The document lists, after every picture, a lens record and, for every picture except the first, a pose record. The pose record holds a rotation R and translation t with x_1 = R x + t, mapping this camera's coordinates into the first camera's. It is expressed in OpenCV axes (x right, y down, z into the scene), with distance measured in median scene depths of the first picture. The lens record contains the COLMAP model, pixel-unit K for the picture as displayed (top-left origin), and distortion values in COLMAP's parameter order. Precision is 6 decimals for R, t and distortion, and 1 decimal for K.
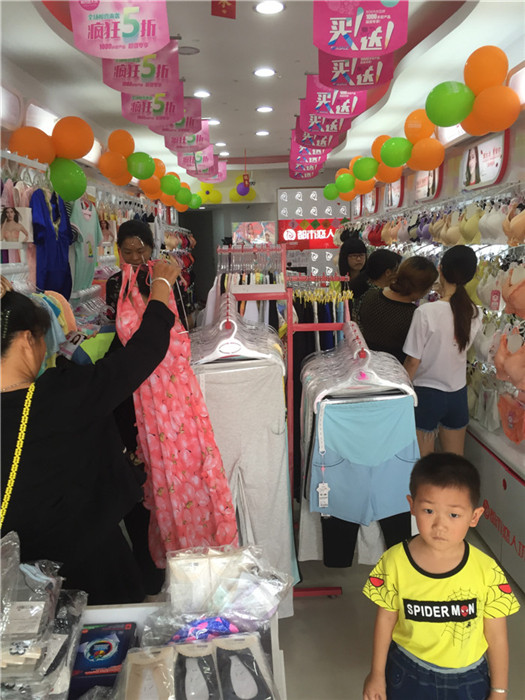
lens RADIAL K [[592.8, 0, 282.9], [0, 592.8, 350.3], [0, 0, 1]] dist [0.013858, -0.007112]
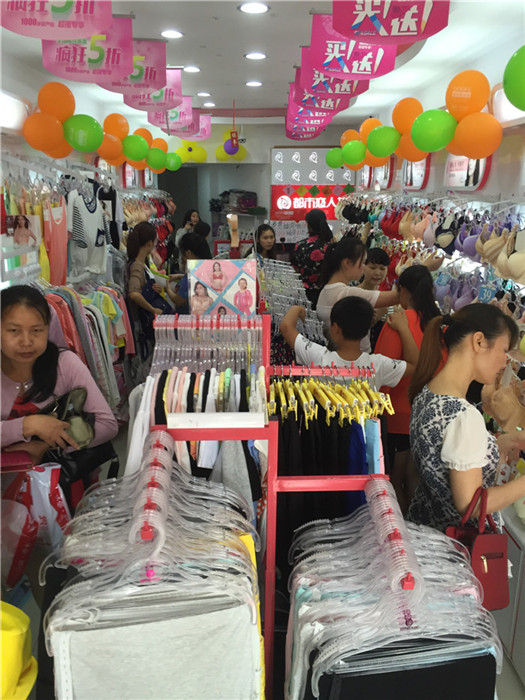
lens RADIAL K [[592.8, 0, 282.9], [0, 592.8, 350.3], [0, 0, 1]] dist [0.013858, -0.007112]
pose [[0.999540, 0.026580, 0.014603, 0.003379], [-0.027794, 0.995514, 0.090438, -0.079376], [-0.012133, -0.090802, 0.995795, 0.161315]]
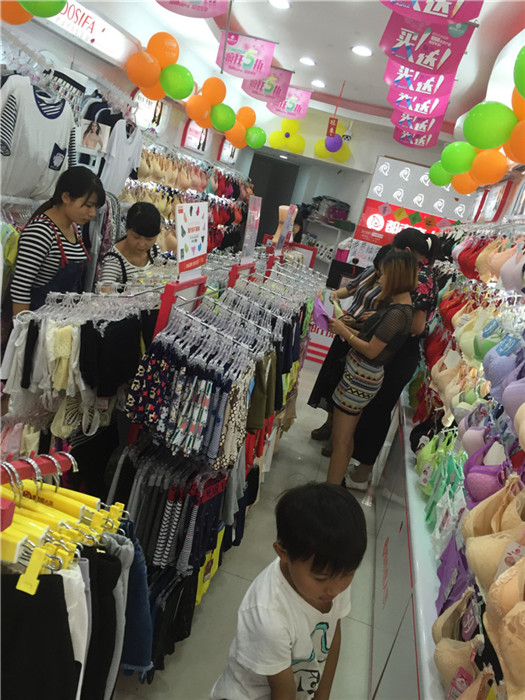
lens RADIAL K [[592.8, 0, 282.9], [0, 592.8, 350.3], [0, 0, 1]] dist [0.013858, -0.007112]
pose [[0.935543, 0.319374, -0.150865, 0.087373], [-0.313129, 0.947543, 0.064130, -0.079158], [0.163432, -0.012757, 0.986472, 0.365186]]
